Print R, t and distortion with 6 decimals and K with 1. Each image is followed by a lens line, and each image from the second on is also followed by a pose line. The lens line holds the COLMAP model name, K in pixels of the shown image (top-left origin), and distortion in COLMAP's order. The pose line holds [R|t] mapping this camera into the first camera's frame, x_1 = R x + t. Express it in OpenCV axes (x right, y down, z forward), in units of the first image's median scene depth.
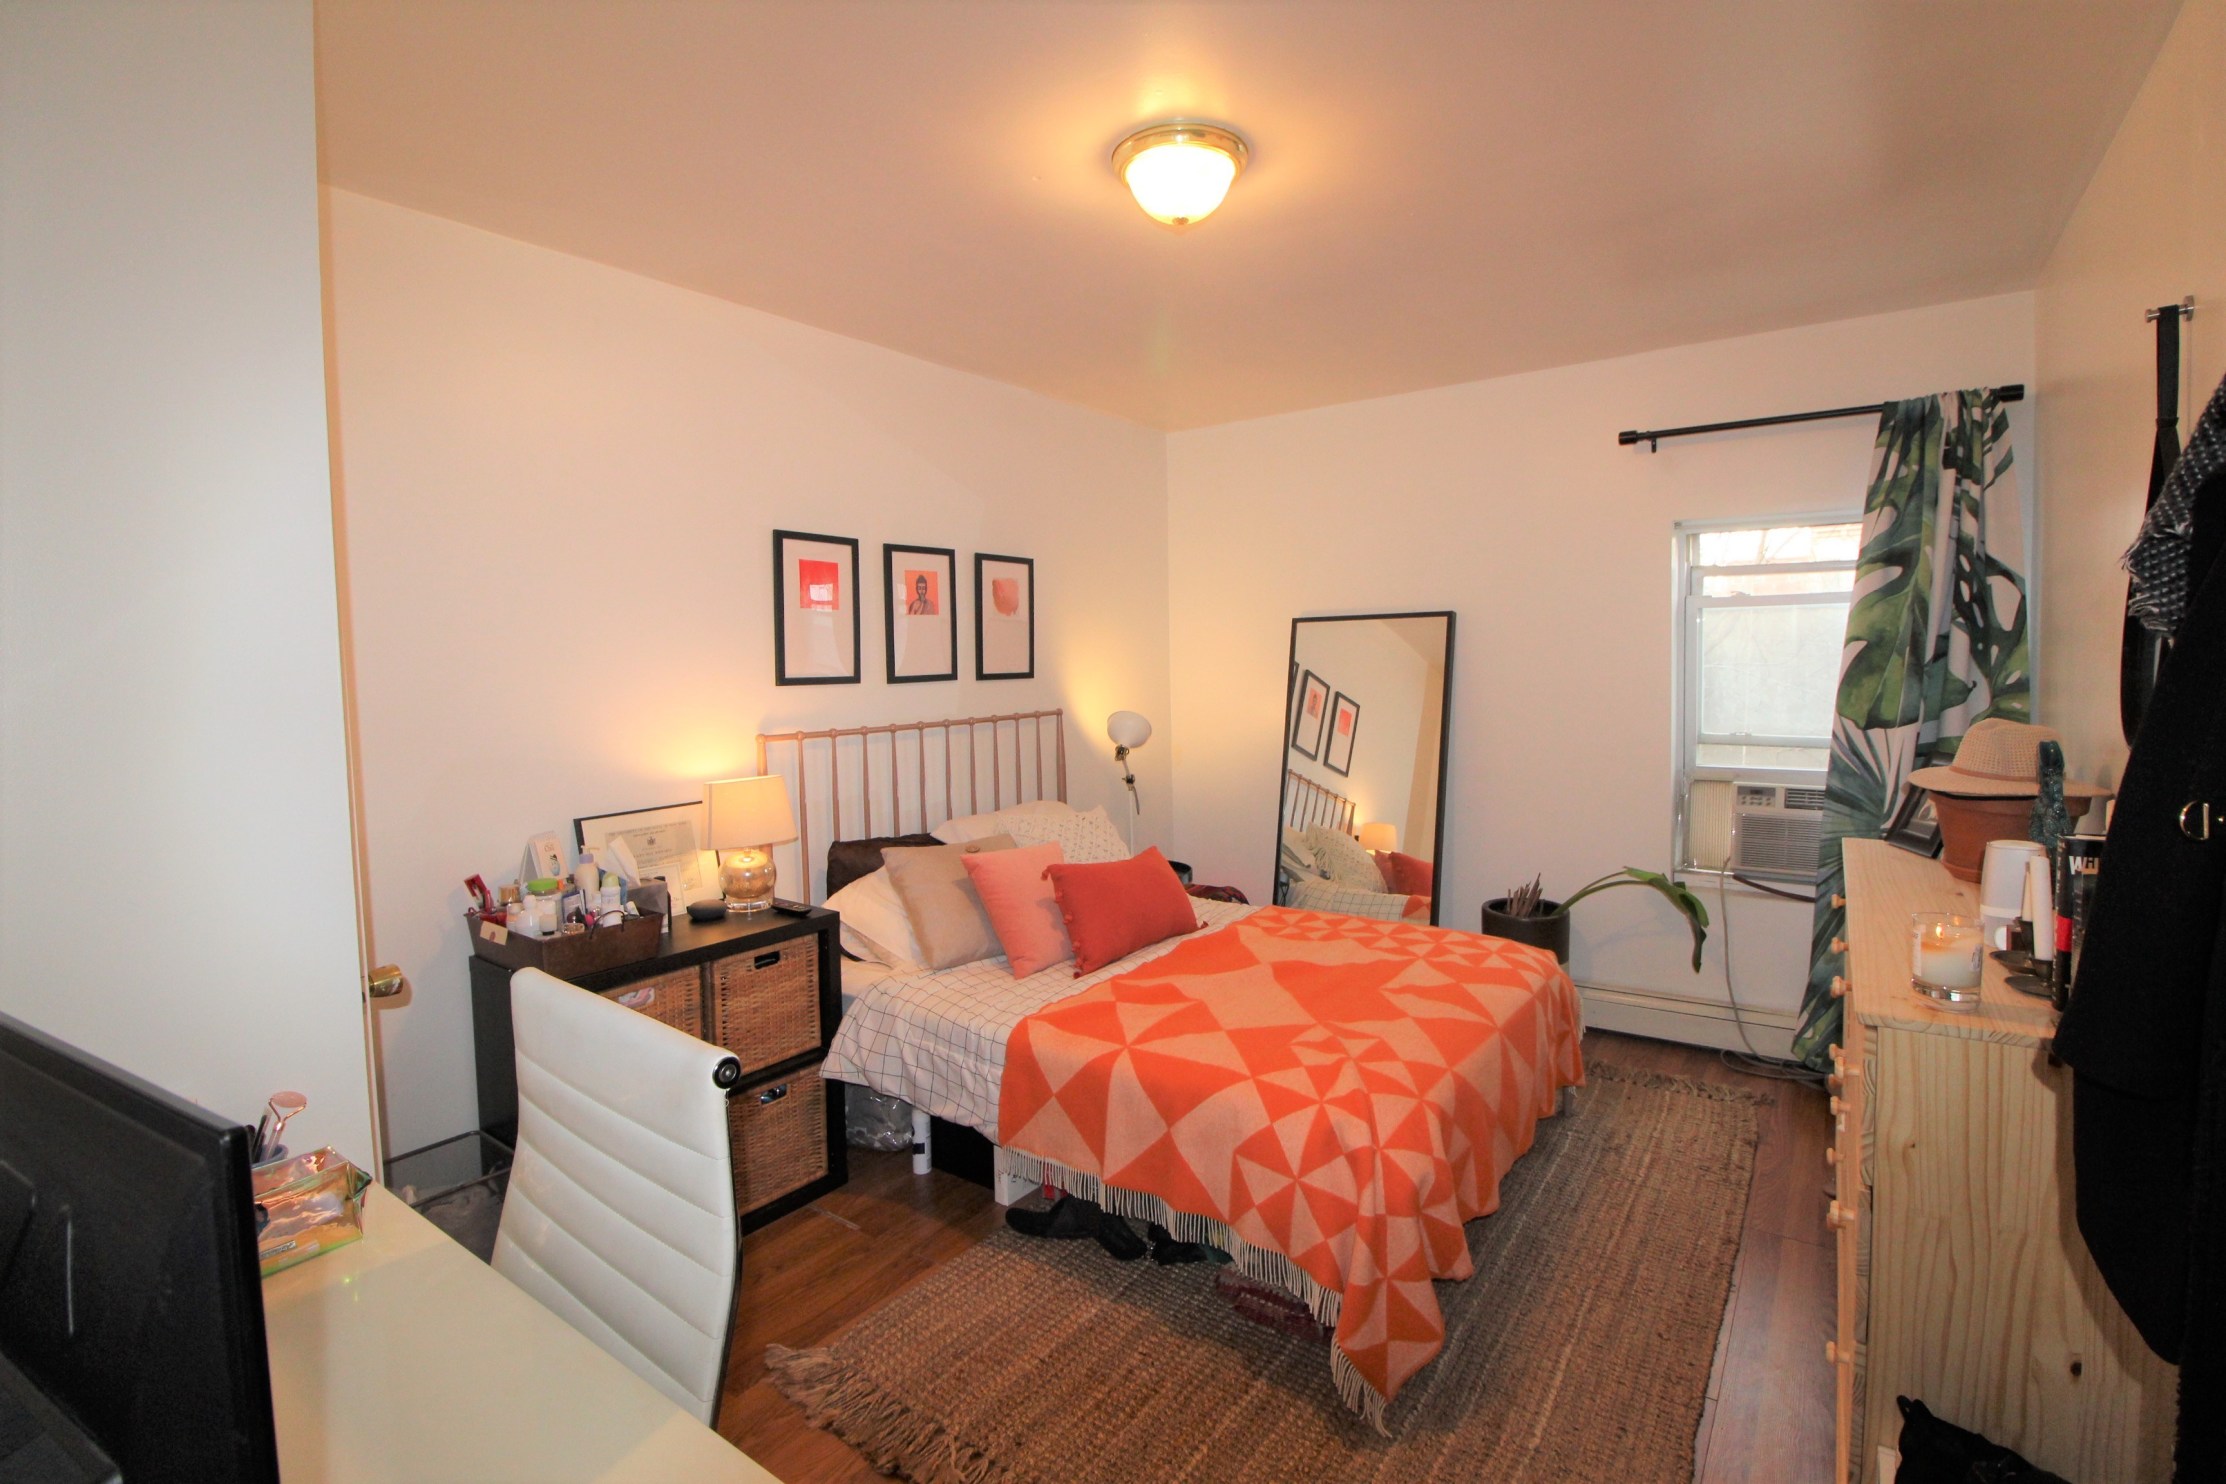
lens RADIAL K [[1027.4, 0, 1131.5], [0, 1027.4, 710.9], [0, 0, 1]] dist [-0.002524, -0.009656]
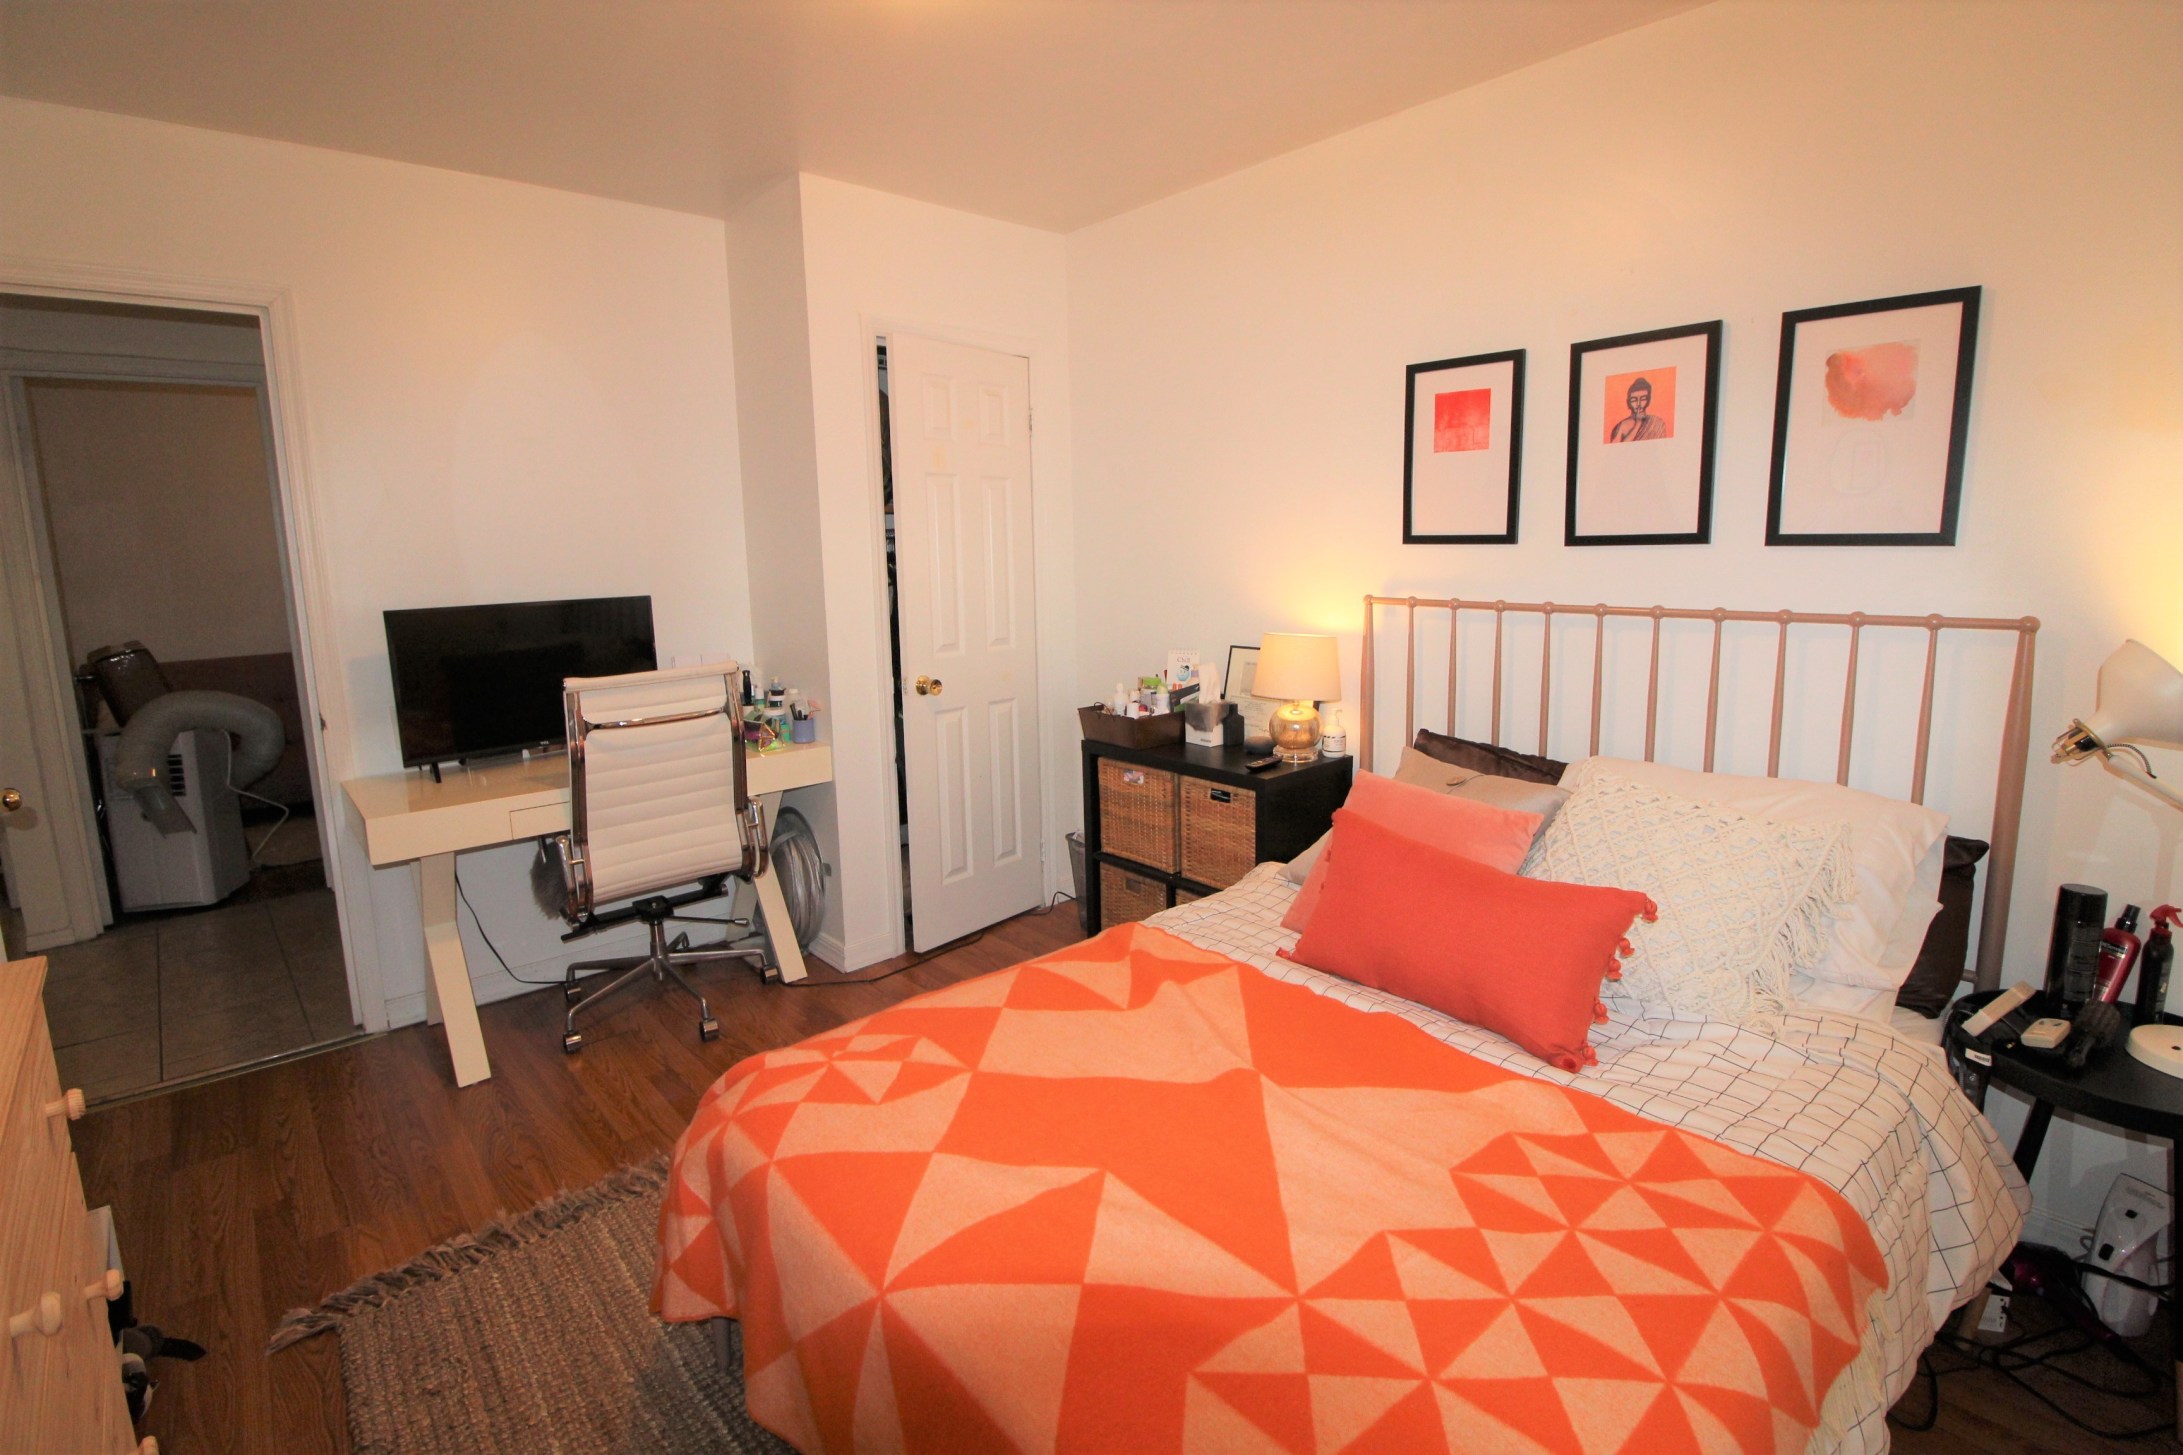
lens RADIAL K [[1007.5, 0, 1109.6], [0, 1007.5, 697.0], [0, 0, 1]] dist [-0.002524, -0.009656]
pose [[-0.214023, 0.176609, -0.960731, 0.550630], [-0.027111, 0.982067, 0.186570, -0.047407], [0.976452, 0.065977, -0.205397, 0.880090]]
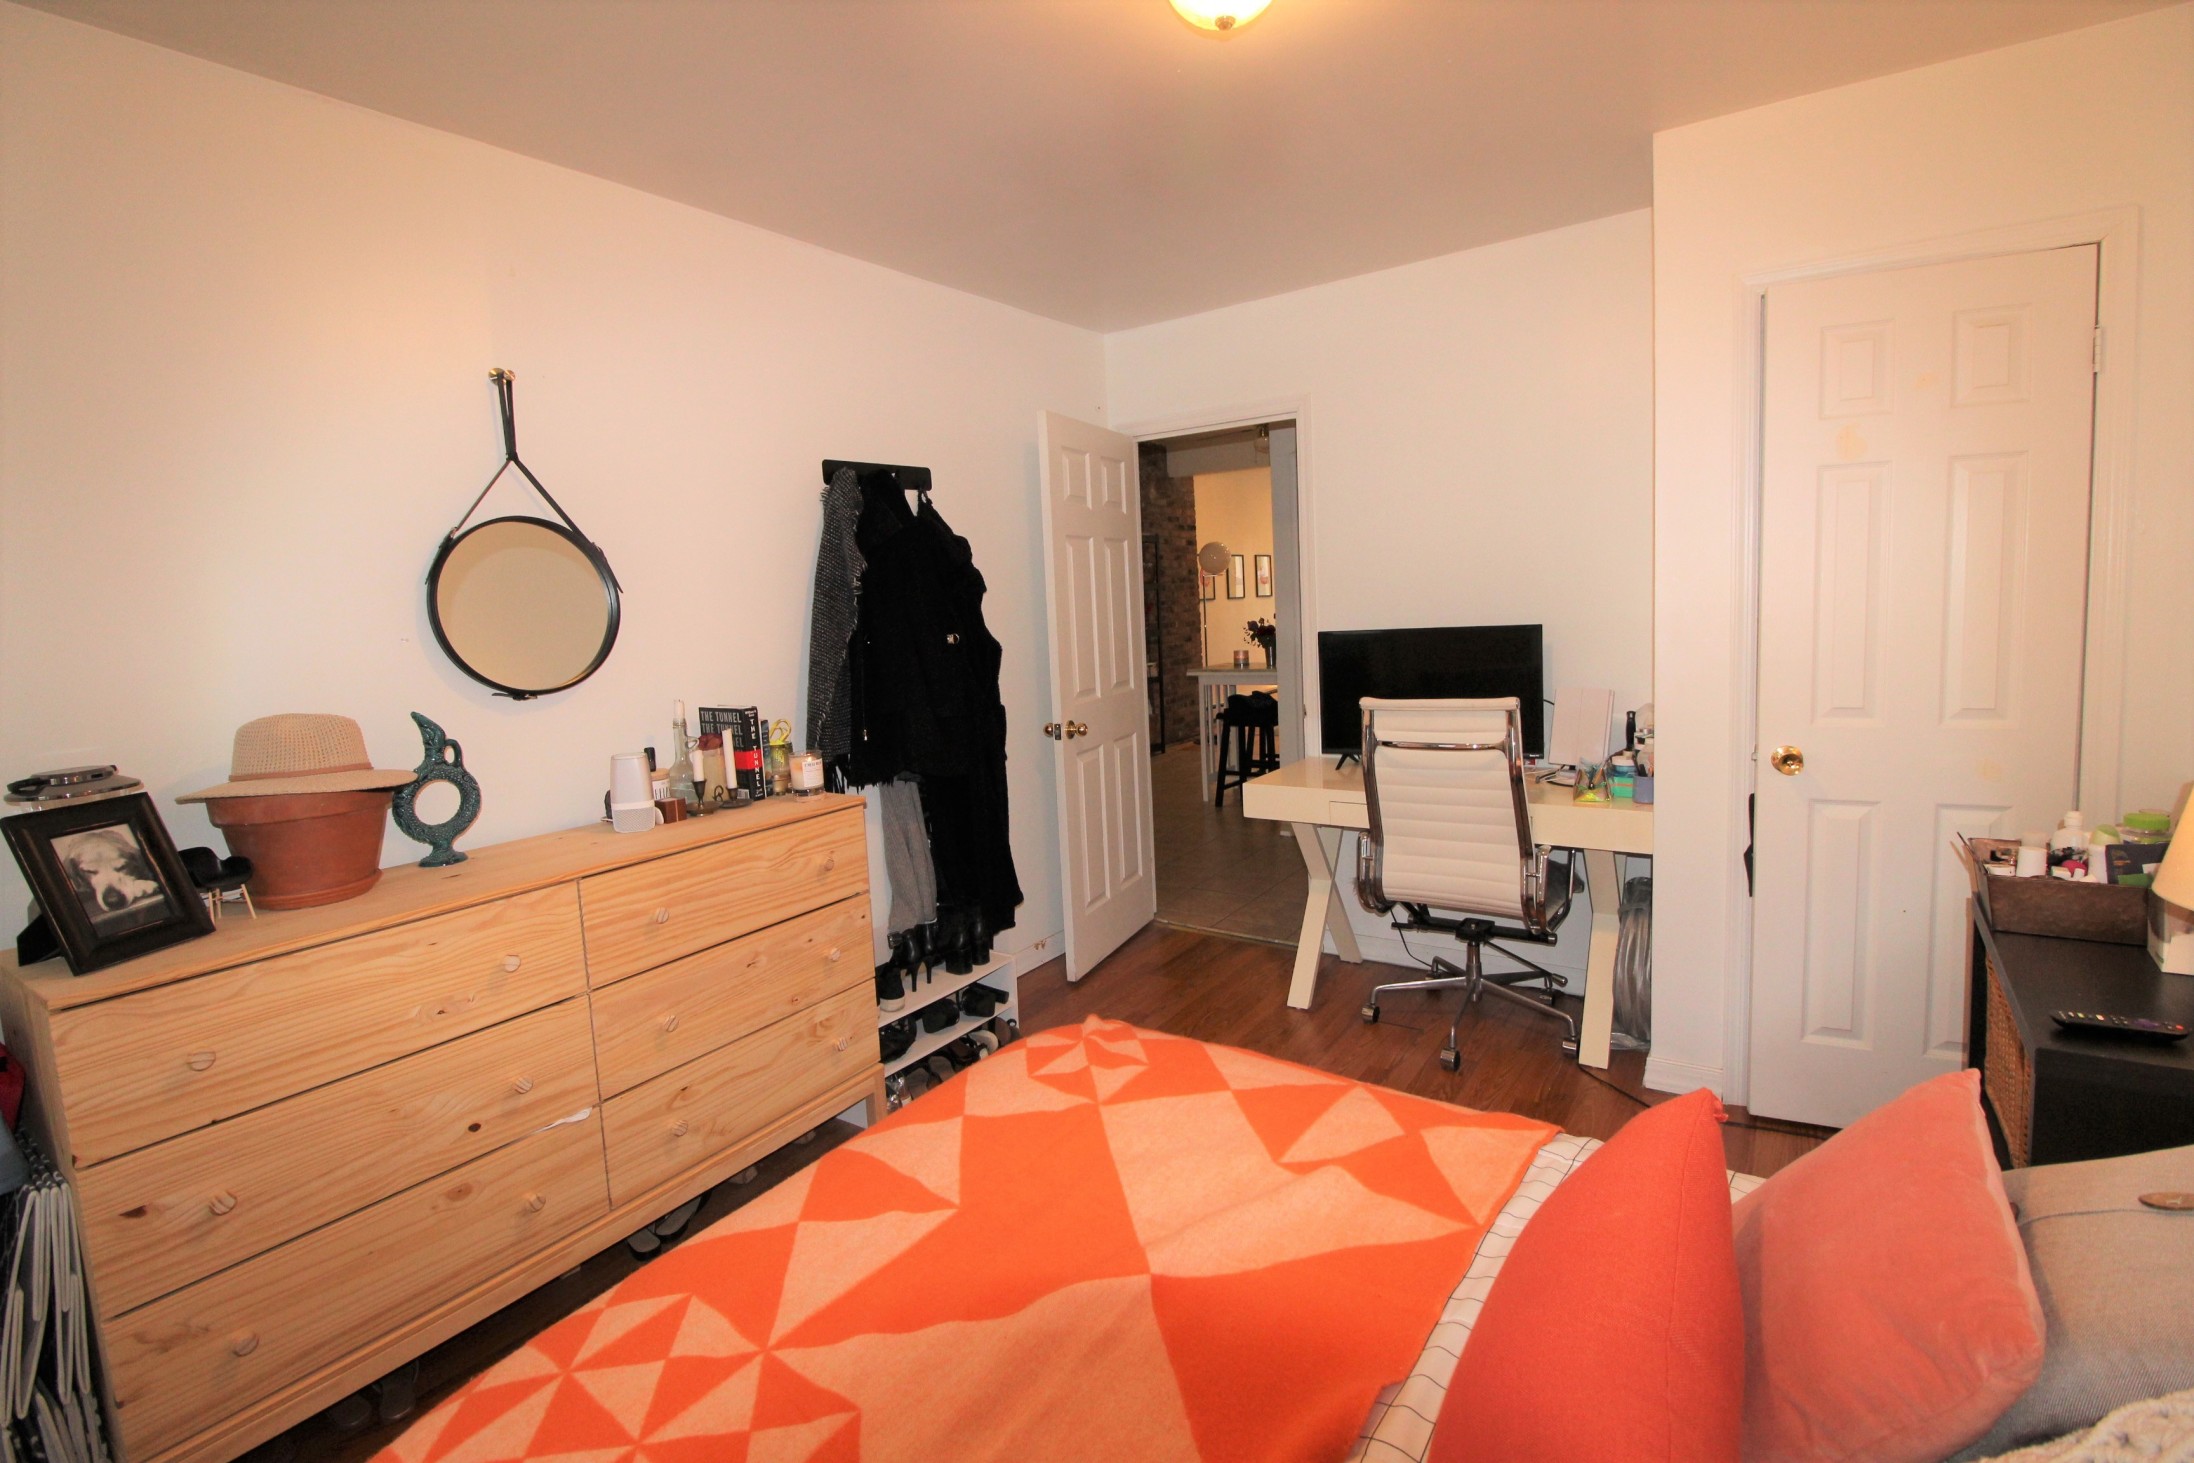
lens RADIAL K [[1012.6, 0, 1115.2], [0, 1012.6, 700.9], [0, 0, 1]] dist [-0.002524, -0.009656]
pose [[-0.996837, 0.077679, -0.016773, 0.098158], [0.074223, 0.985475, 0.152741, -0.056738], [0.028394, 0.151013, -0.988124, 1.213747]]
